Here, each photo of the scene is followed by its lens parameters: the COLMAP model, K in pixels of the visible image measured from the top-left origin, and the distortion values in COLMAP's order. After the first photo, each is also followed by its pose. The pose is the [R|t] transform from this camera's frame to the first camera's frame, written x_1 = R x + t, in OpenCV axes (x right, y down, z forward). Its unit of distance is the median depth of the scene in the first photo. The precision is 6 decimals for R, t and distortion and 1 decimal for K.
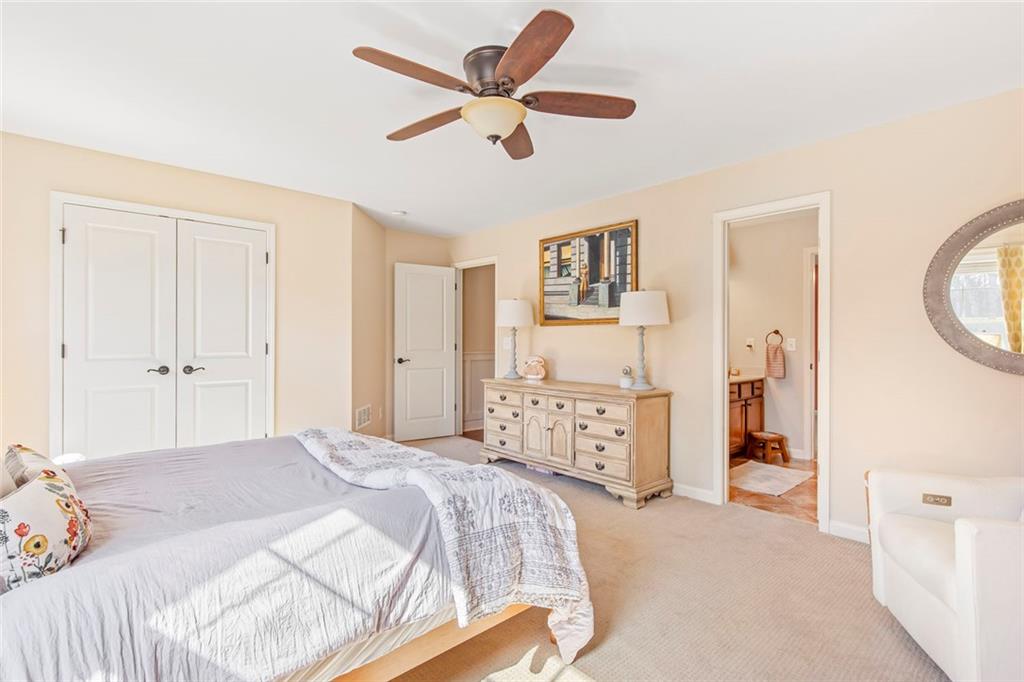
lens RADIAL K [[482.3, 0, 505.5], [0, 482.3, 339.0], [0, 0, 1]] dist [0.014398, -0.000972]
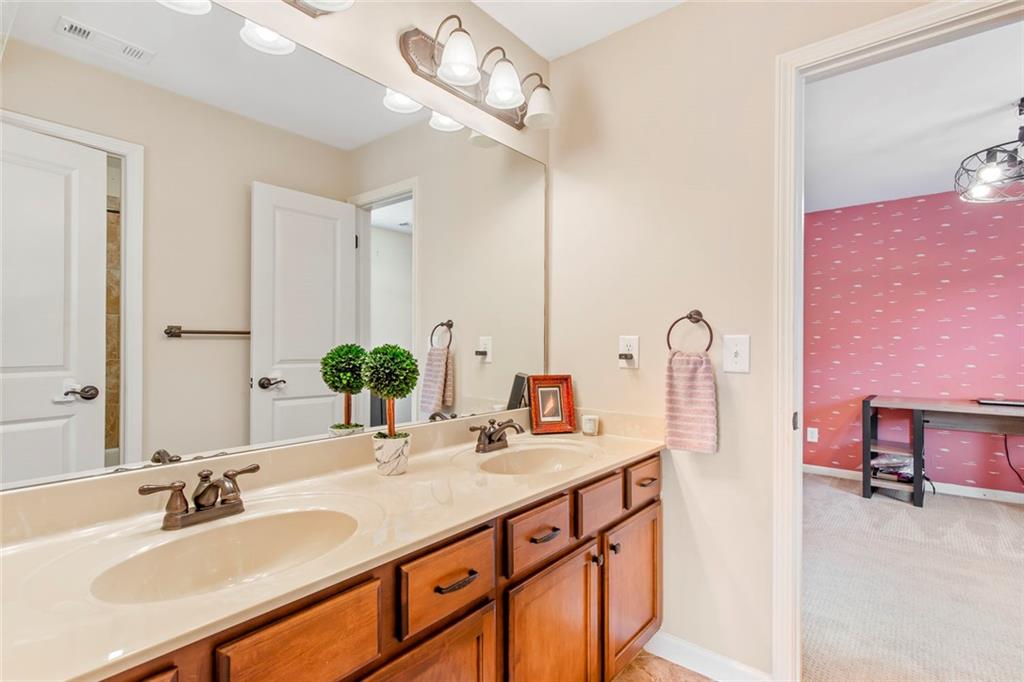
lens RADIAL K [[482.3, 0, 515.7], [0, 482.3, 338.9], [0, 0, 1]] dist [0.014398, -0.000972]
pose [[0.989021, 0.006124, 0.147649, 0.383086], [-0.004277, 0.999909, -0.012827, 0.006600], [-0.147714, 0.012055, 0.988957, 0.680379]]
